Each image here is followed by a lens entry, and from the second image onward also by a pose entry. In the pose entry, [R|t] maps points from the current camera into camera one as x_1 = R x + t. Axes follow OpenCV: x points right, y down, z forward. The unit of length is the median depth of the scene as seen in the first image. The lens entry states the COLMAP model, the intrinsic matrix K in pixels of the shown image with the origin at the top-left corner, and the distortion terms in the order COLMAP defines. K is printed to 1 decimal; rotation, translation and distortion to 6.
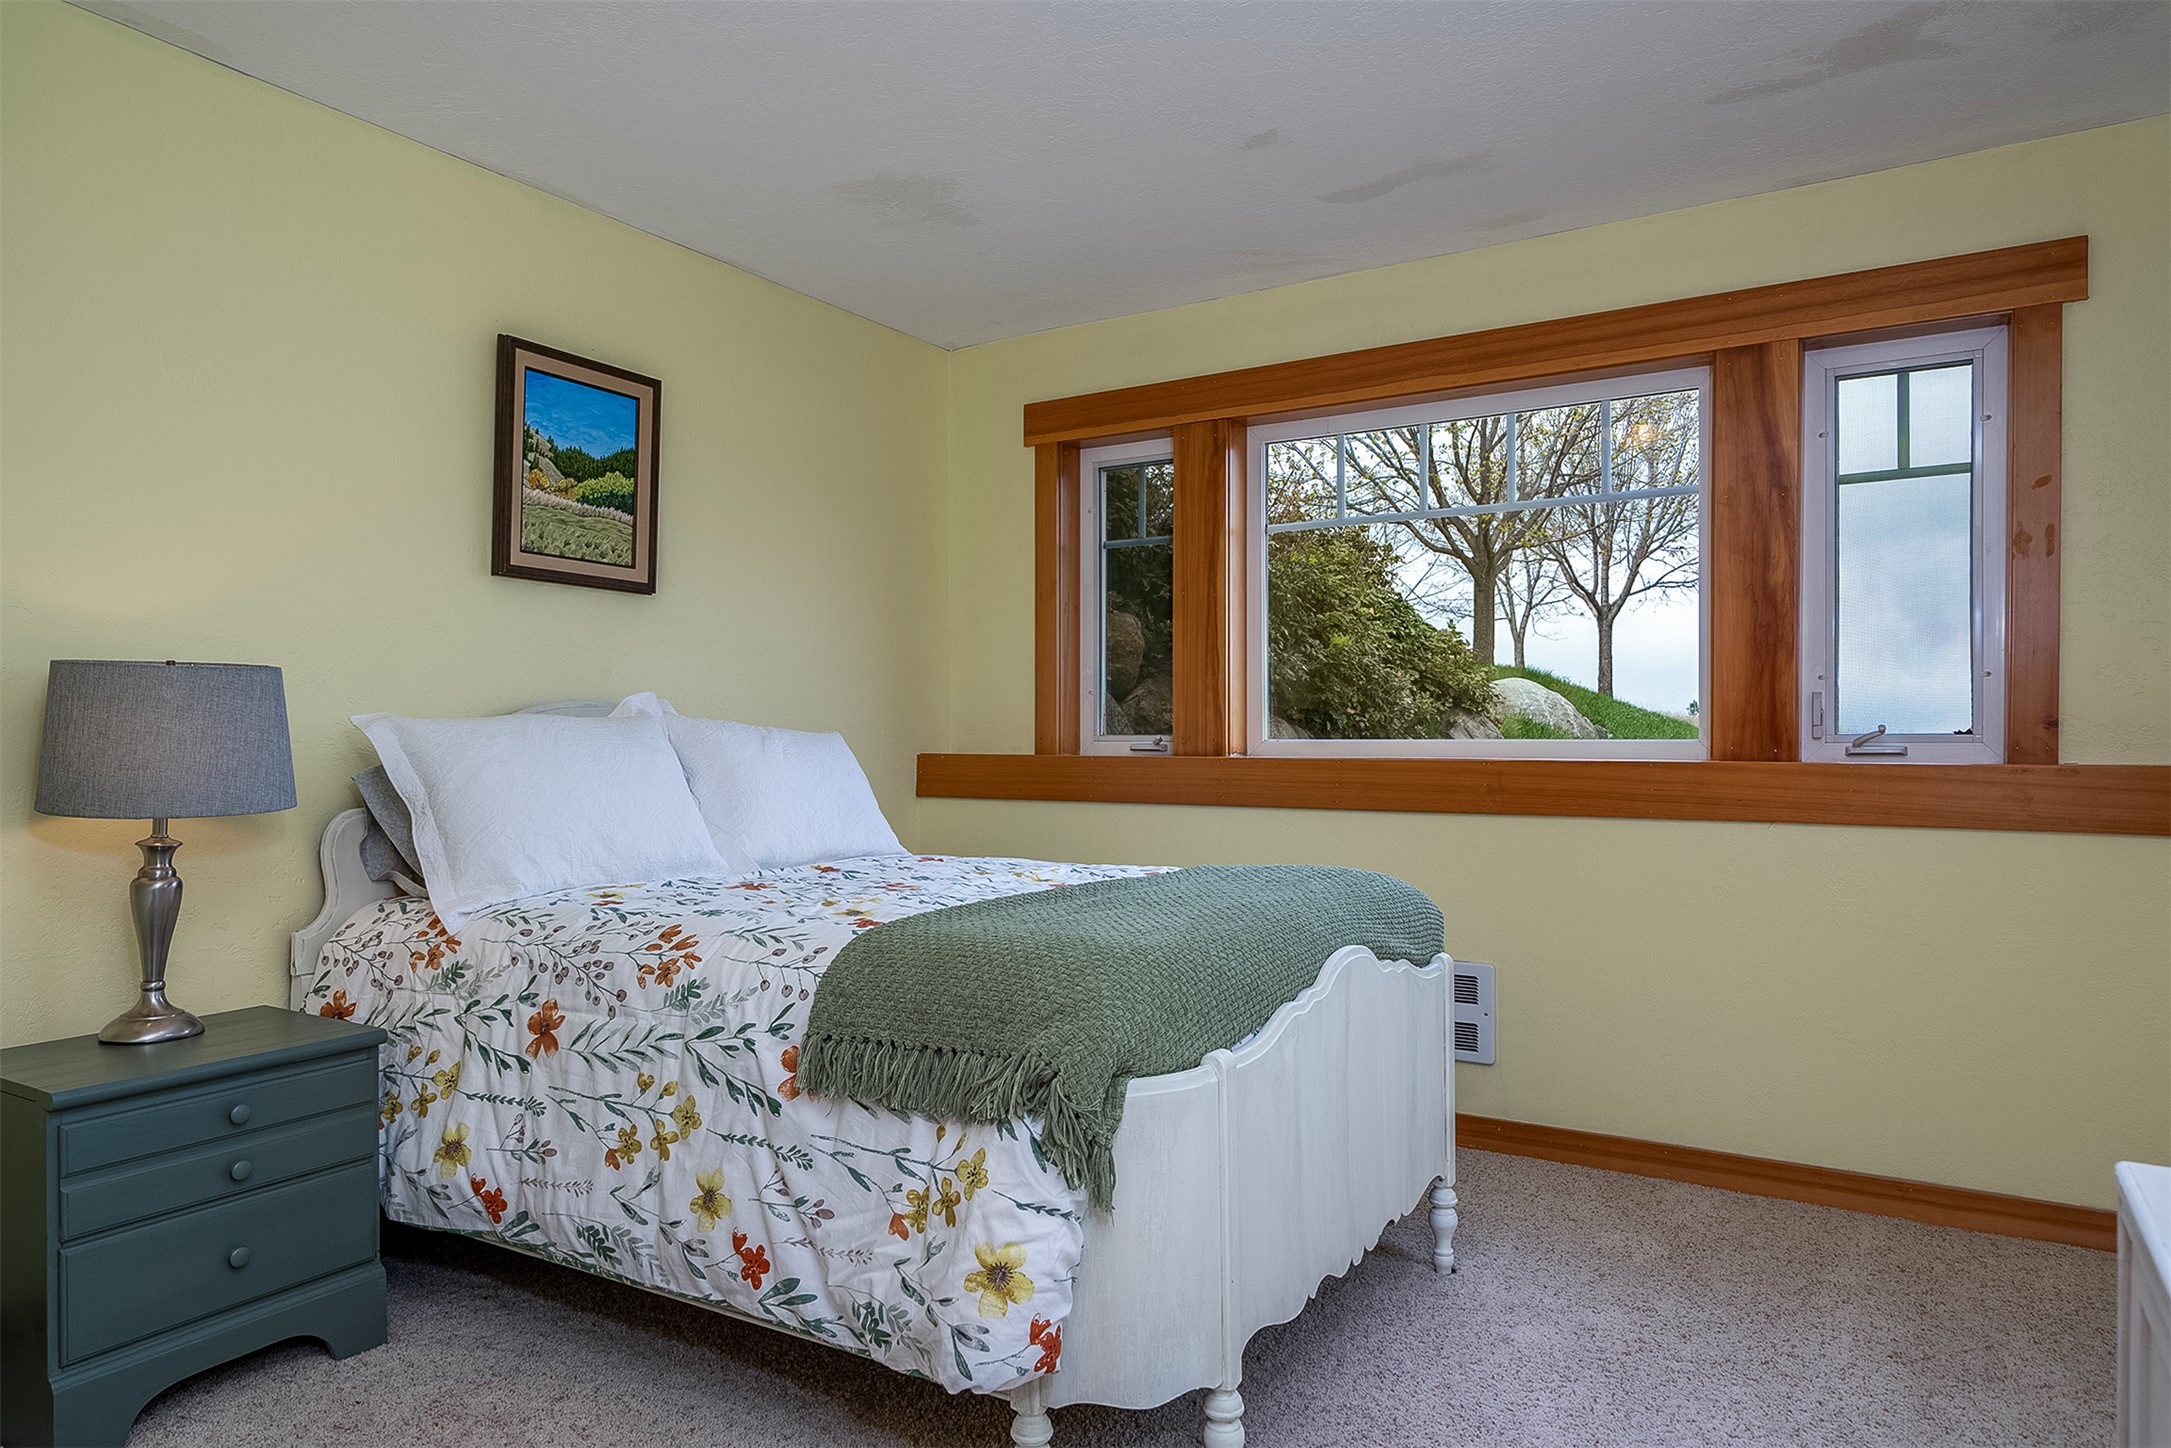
lens RADIAL K [[1353.6, 0, 1080.4], [0, 1353.6, 729.1], [0, 0, 1]] dist [-0.000972, 0.005167]
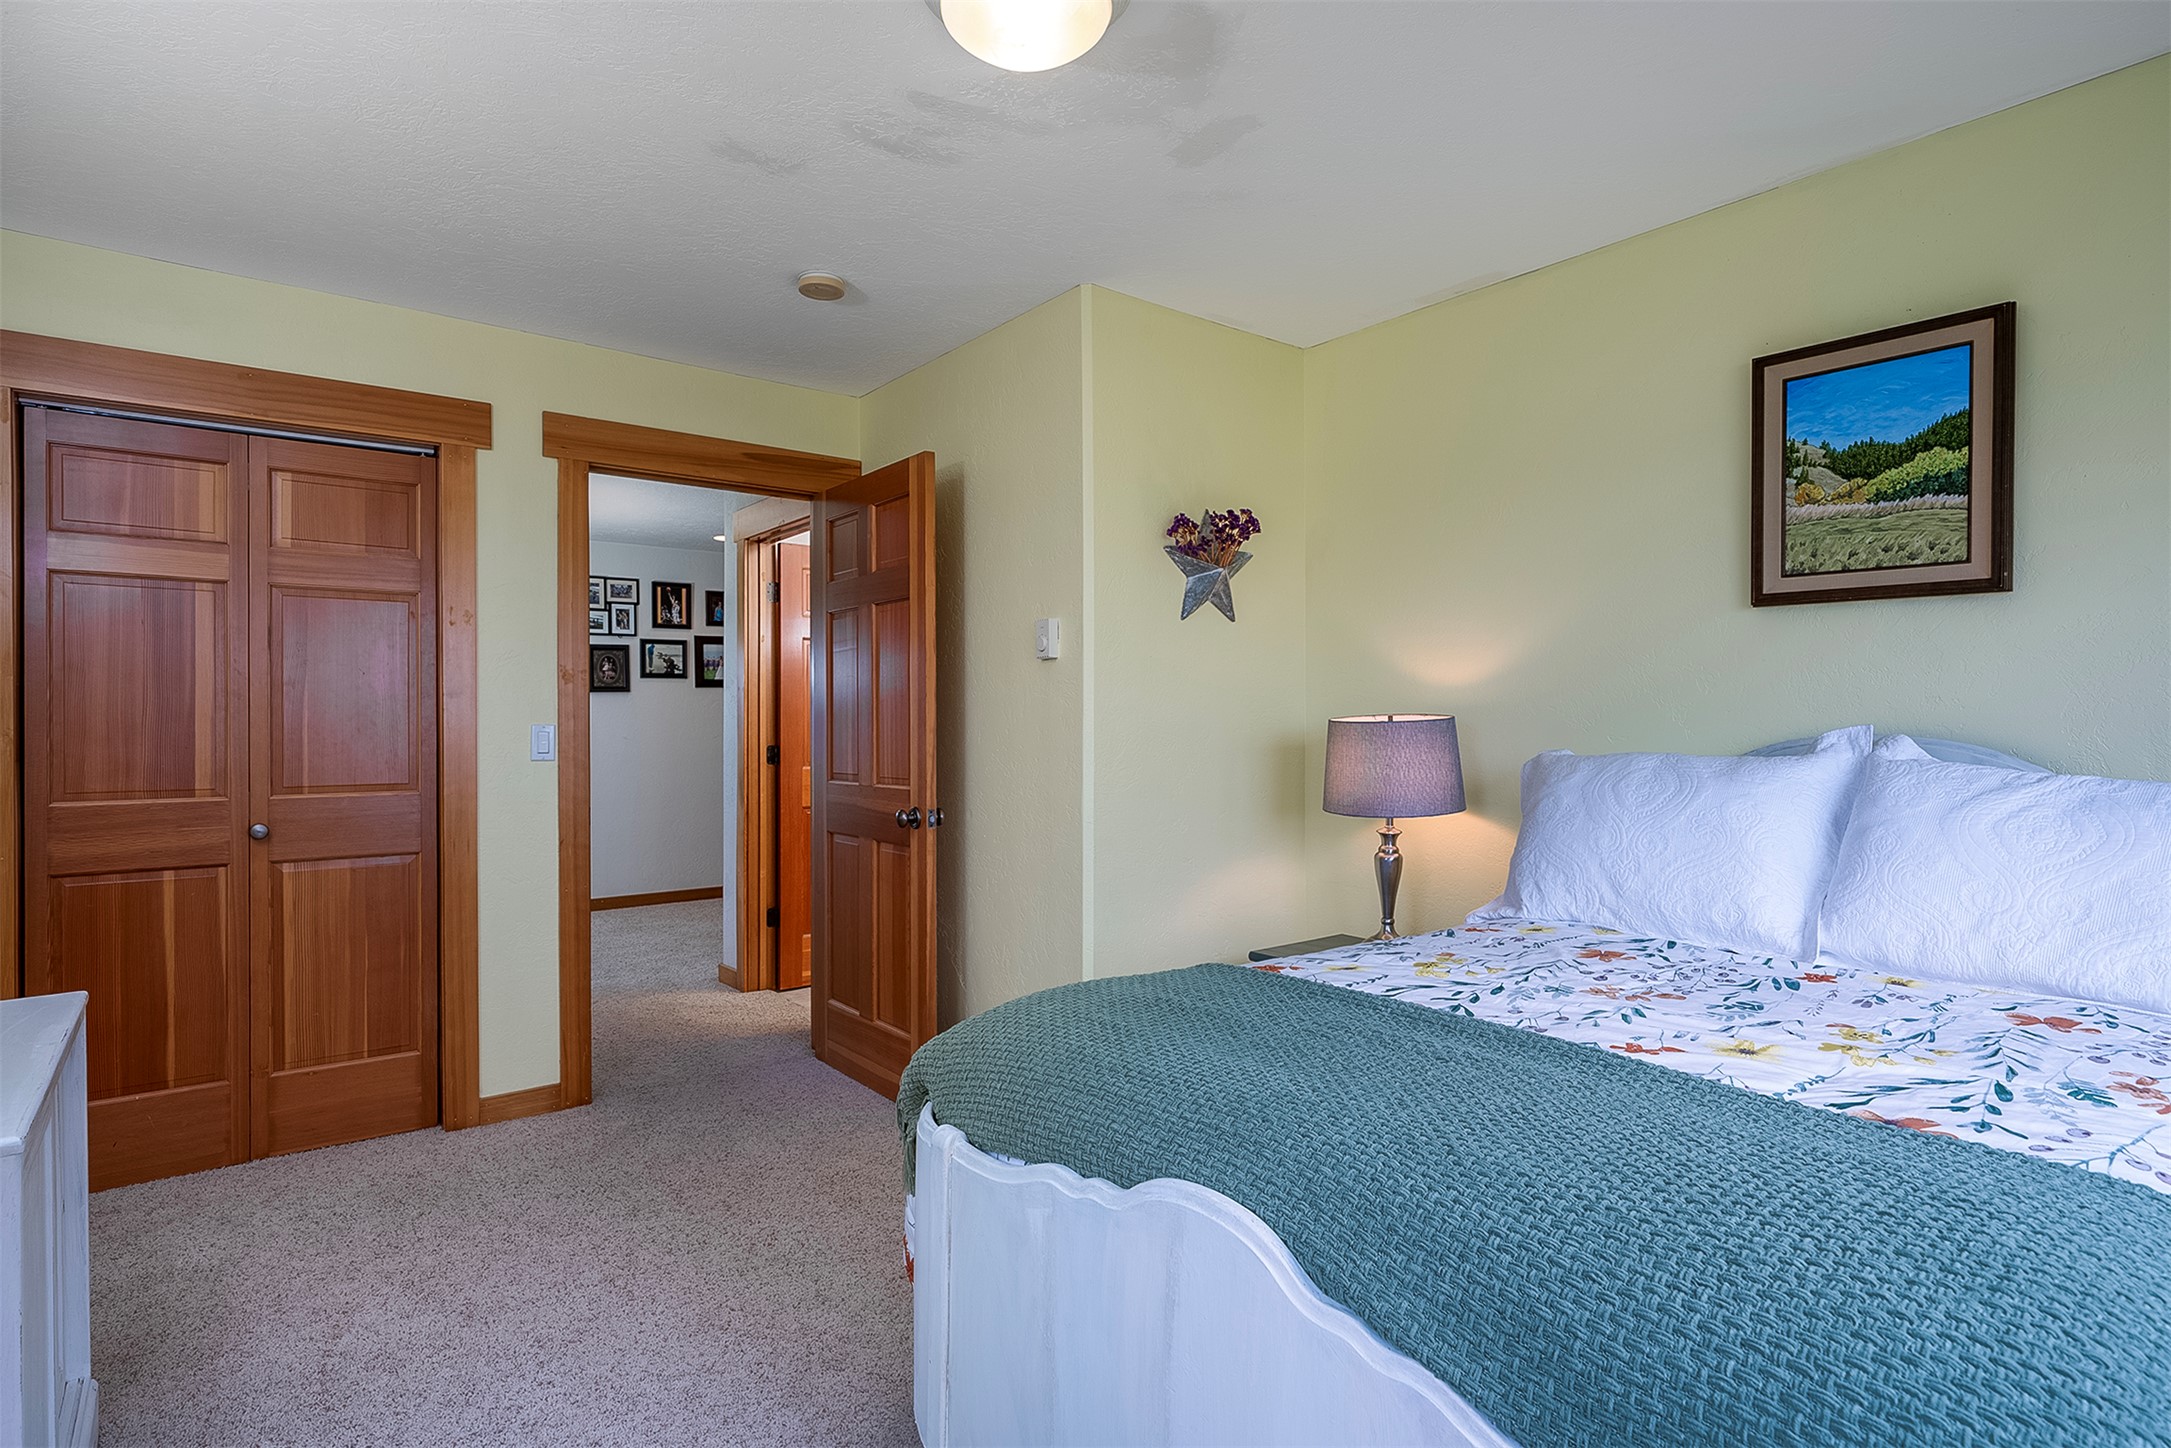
lens RADIAL K [[1105.4, 0, 1075.9], [0, 1105.4, 730.9], [0, 0, 1]] dist [0.001381, -0.001564]
pose [[-0.323378, 0.002588, -0.946266, 0.462128], [0.004253, 0.999990, 0.001281, -0.026197], [0.946260, -0.003610, -0.323386, 0.759654]]
